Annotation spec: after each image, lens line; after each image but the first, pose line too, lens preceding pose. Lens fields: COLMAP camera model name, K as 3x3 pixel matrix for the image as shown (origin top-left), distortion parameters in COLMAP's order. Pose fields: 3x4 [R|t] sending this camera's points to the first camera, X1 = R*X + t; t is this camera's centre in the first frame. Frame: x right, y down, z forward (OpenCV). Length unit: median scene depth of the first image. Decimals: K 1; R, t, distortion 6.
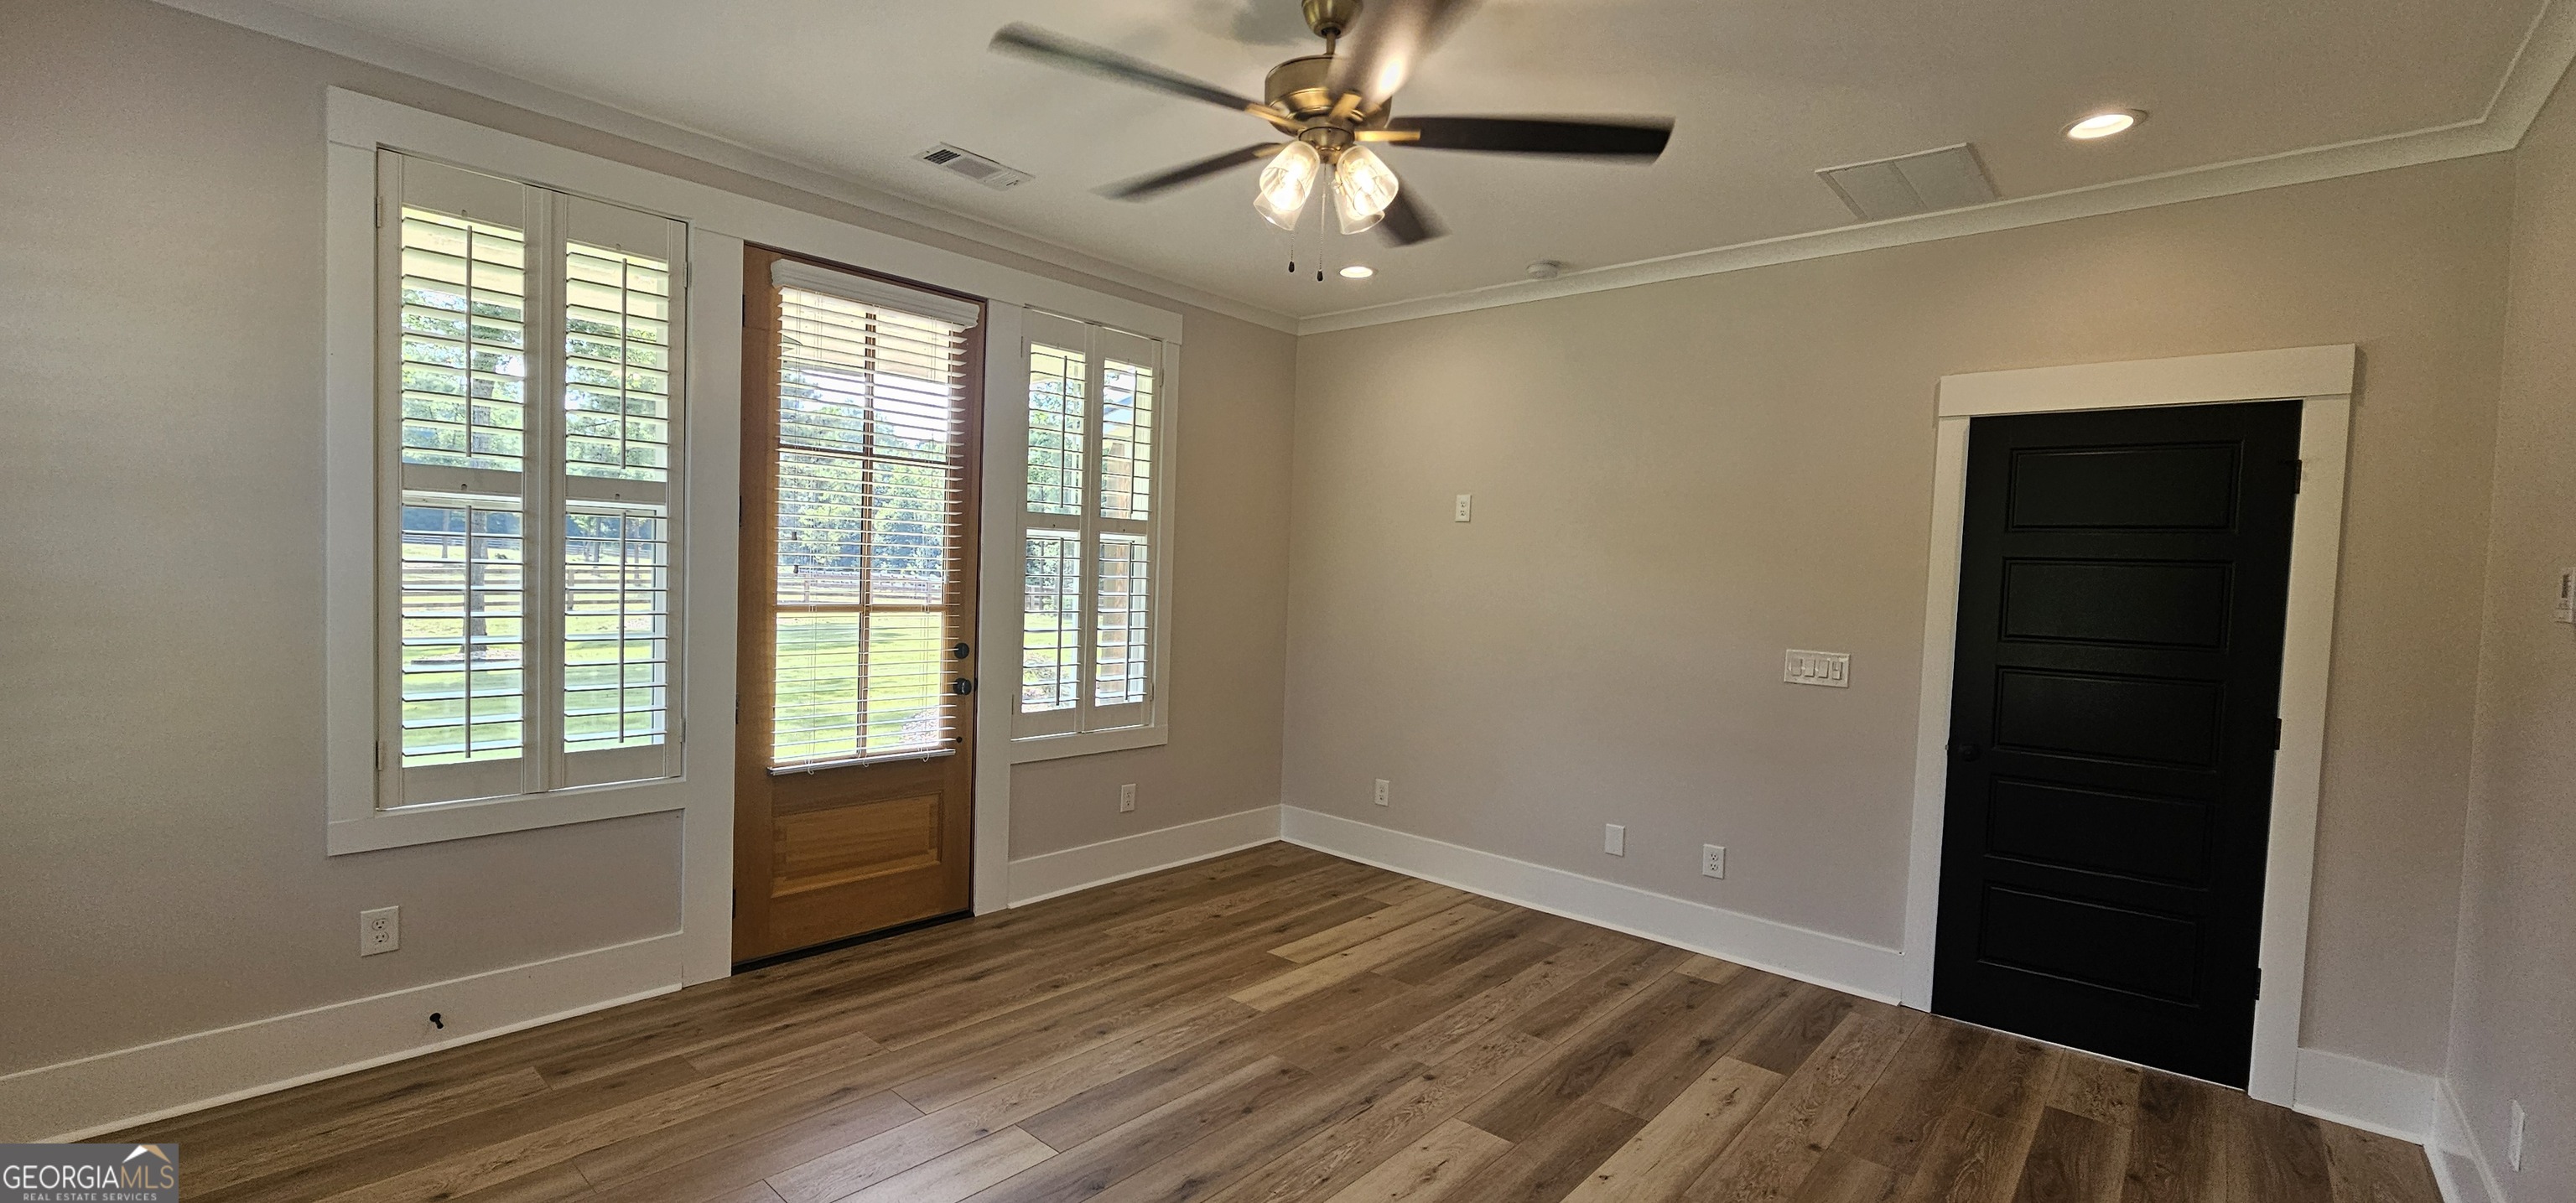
lens RADIAL K [[1061.1, 0, 1286.7], [0, 1061.1, 613.7], [0, 0, 1]] dist [-0.001120, -0.000129]
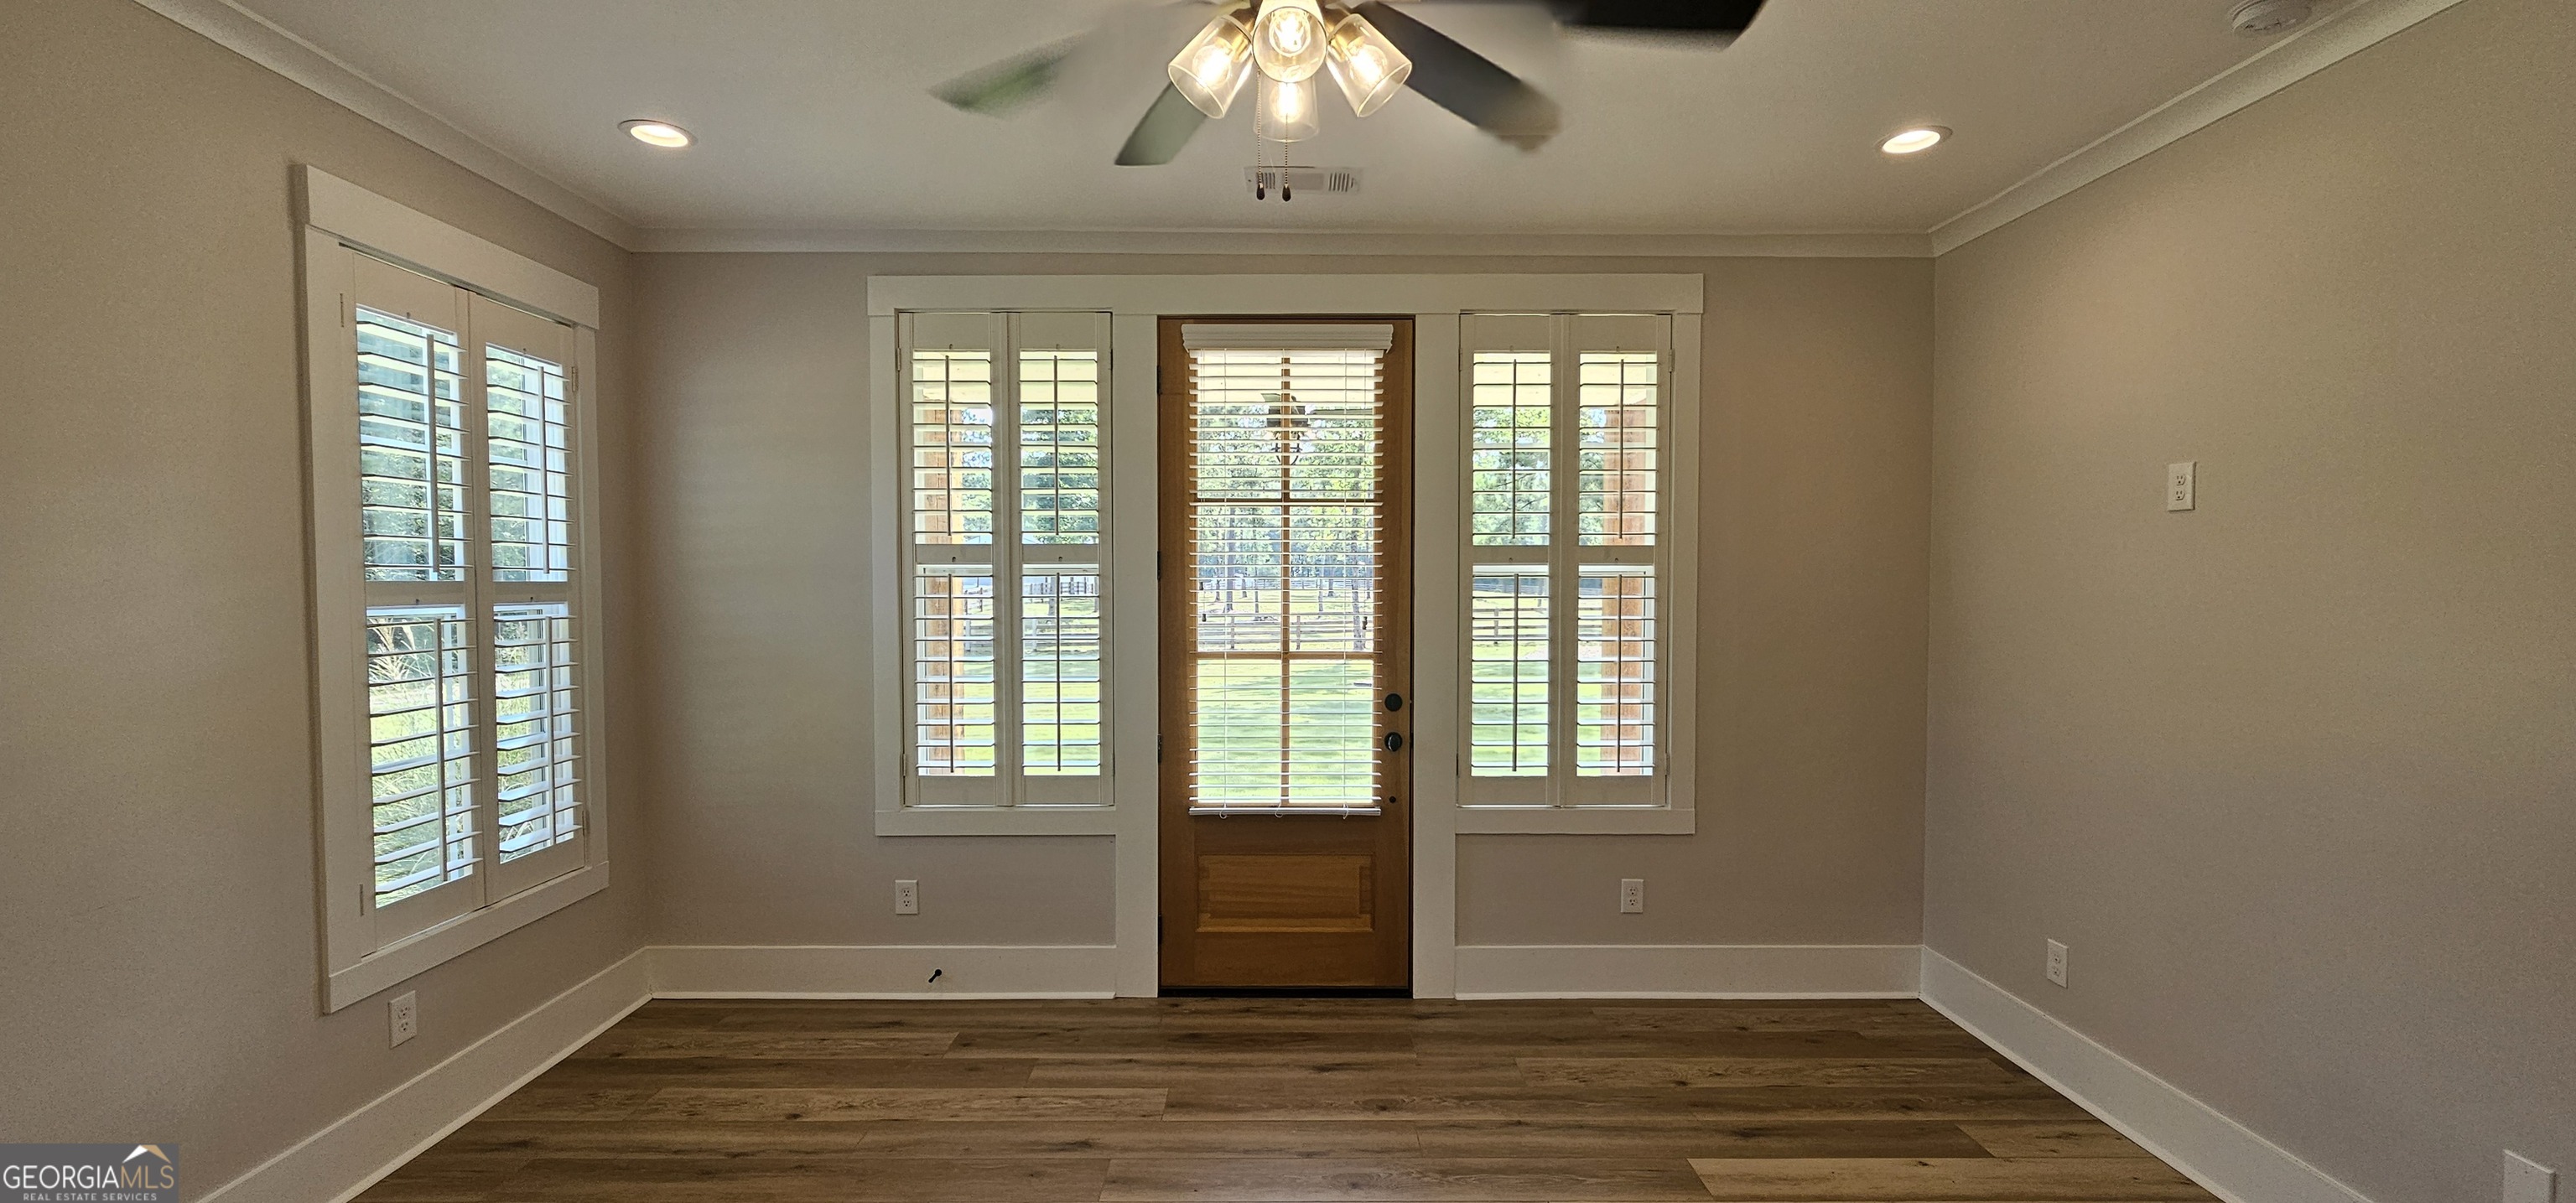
lens RADIAL K [[1056.0, 0, 1292.5], [0, 1056.0, 616.9], [0, 0, 1]] dist [0.001436, -0.000229]
pose [[0.666359, -0.012825, -0.745521, 0.359687], [-0.007904, 0.999674, -0.024262, -0.018376], [0.745589, 0.022060, 0.666041, 0.370394]]
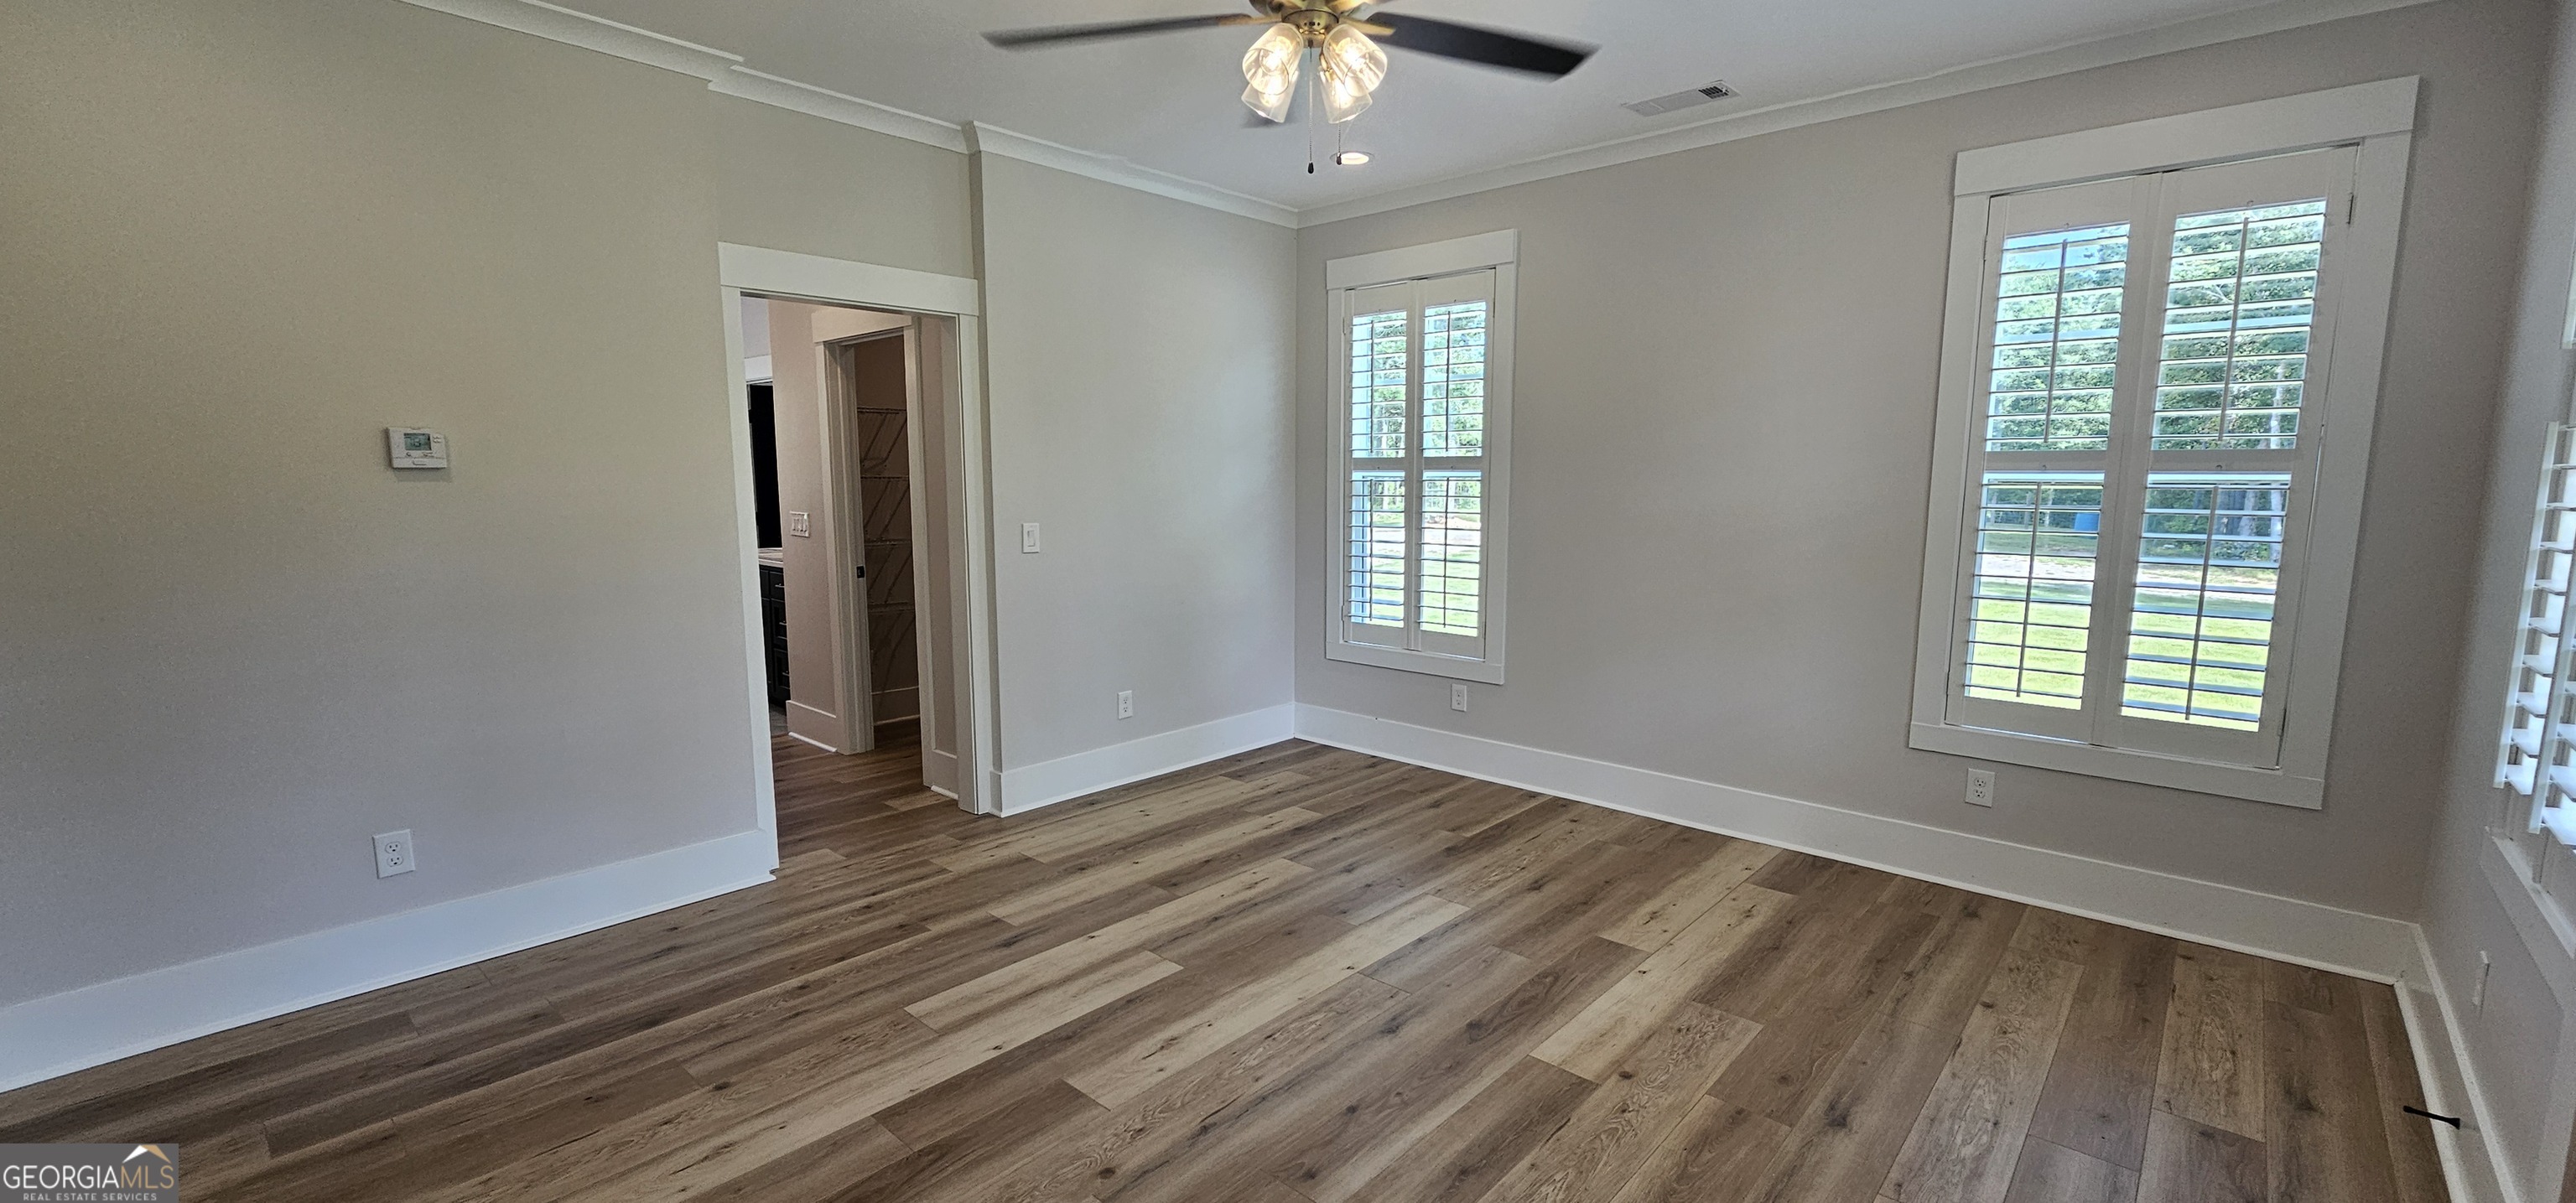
lens RADIAL K [[1049.6, 0, 1286.2], [0, 1049.6, 613.9], [0, 0, 1]] dist [-0.001071, -0.000168]
pose [[-0.999018, -0.043653, 0.007561, 0.020803], [-0.041518, 0.982034, 0.184079, -0.058180], [-0.015460, 0.183585, -0.982882, 1.352679]]
